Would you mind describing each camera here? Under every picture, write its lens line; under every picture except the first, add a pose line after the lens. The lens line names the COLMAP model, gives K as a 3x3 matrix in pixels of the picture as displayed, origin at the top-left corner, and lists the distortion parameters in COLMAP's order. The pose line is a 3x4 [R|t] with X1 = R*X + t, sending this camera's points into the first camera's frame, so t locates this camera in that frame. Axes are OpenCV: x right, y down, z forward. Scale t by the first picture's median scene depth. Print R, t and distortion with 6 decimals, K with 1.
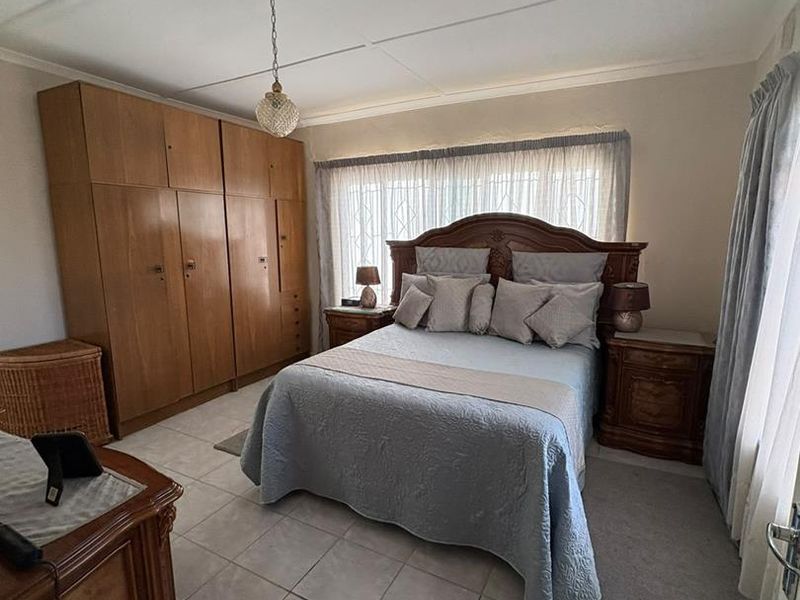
lens RADIAL K [[426.8, 0, 400.0], [0, 426.8, 300.0], [0, 0, 1]] dist [-0.002206, 0.000792]
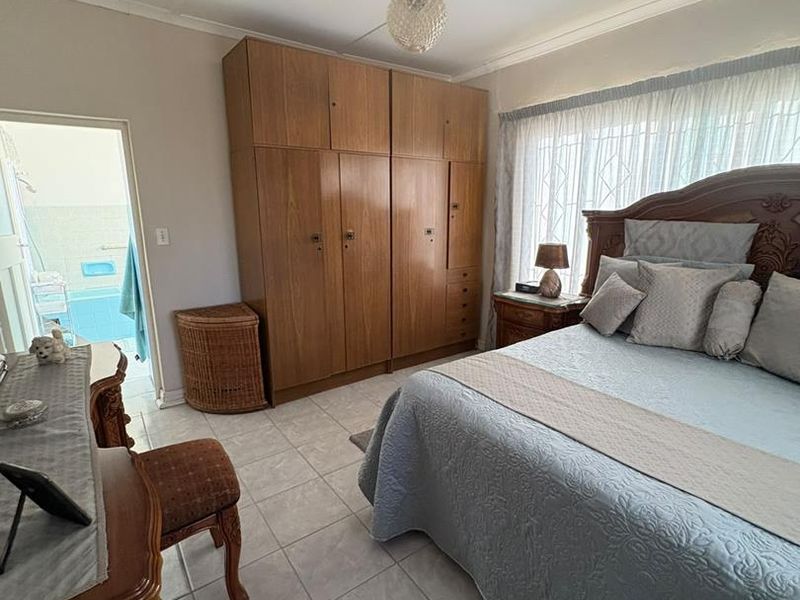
lens RADIAL K [[426.8, 0, 400.0], [0, 426.8, 300.0], [0, 0, 1]] dist [-0.002206, 0.000792]
pose [[0.899995, 0.096441, -0.425097, 0.013767], [-0.069752, 0.994514, 0.077947, -0.020582], [0.430283, -0.040500, 0.901785, 0.197304]]
